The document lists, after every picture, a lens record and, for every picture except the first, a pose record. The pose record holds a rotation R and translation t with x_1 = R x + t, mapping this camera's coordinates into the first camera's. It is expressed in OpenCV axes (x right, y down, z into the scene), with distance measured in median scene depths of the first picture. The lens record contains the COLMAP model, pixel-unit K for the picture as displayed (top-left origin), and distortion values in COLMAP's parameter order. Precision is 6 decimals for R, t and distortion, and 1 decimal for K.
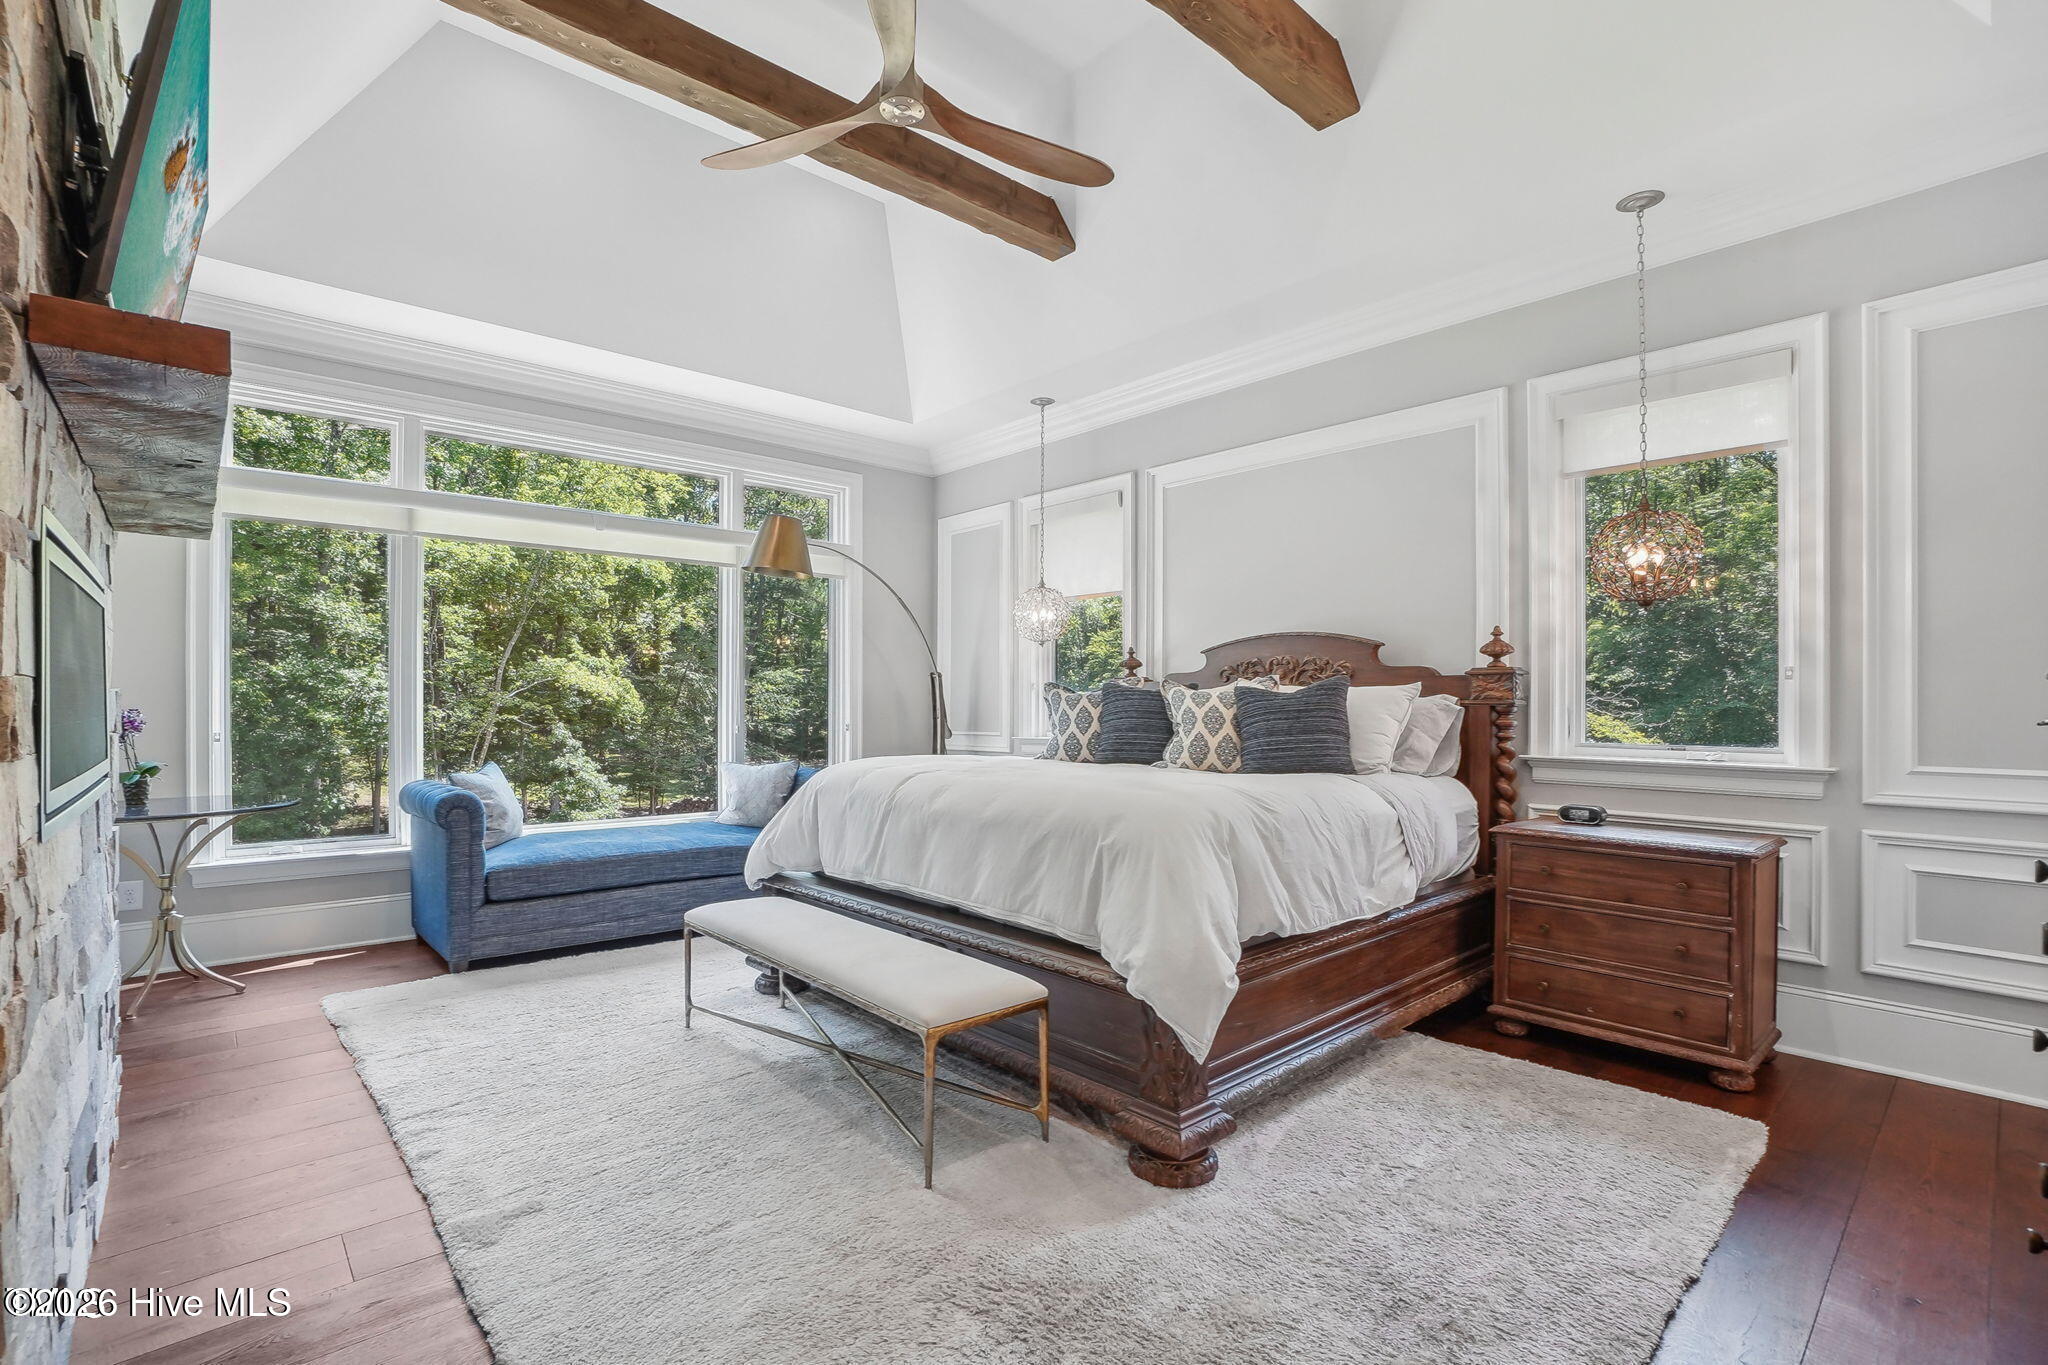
lens RADIAL K [[929.1, 0, 1011.8], [0, 929.1, 698.0], [0, 0, 1]] dist [-0.001720, 0.000121]
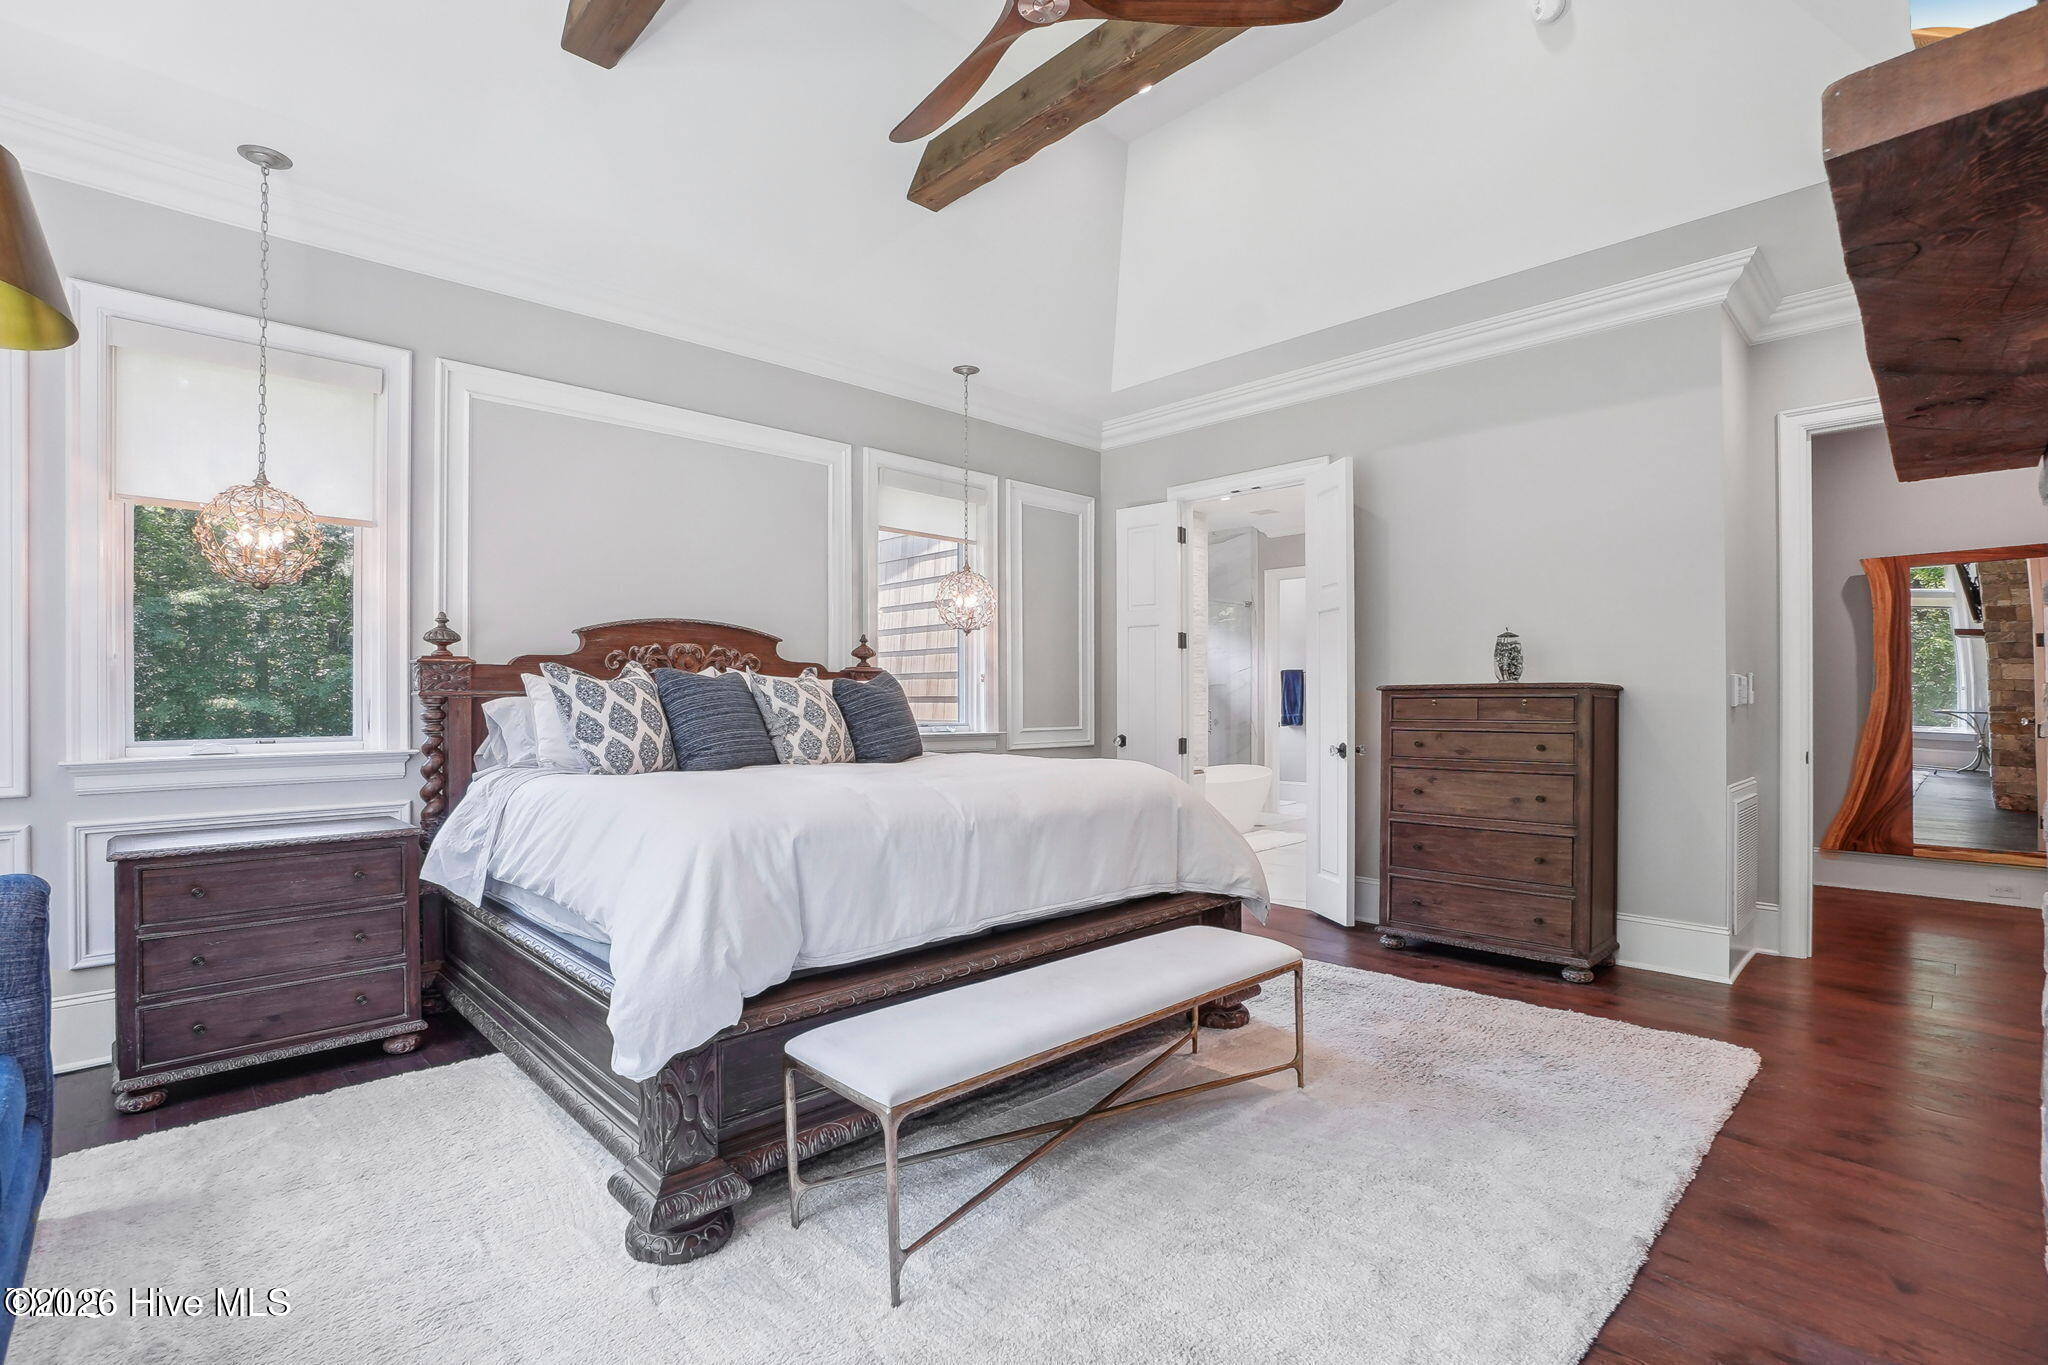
lens RADIAL K [[938.0, 0, 1015.9], [0, 938.0, 700.8], [0, 0, 1]] dist [-0.069031, 0.024519]
pose [[-0.029755, -0.006867, 0.999534, -0.663009], [-0.006148, 0.999959, 0.006687, 0.003029], [-0.999538, -0.005946, -0.029796, 0.714582]]
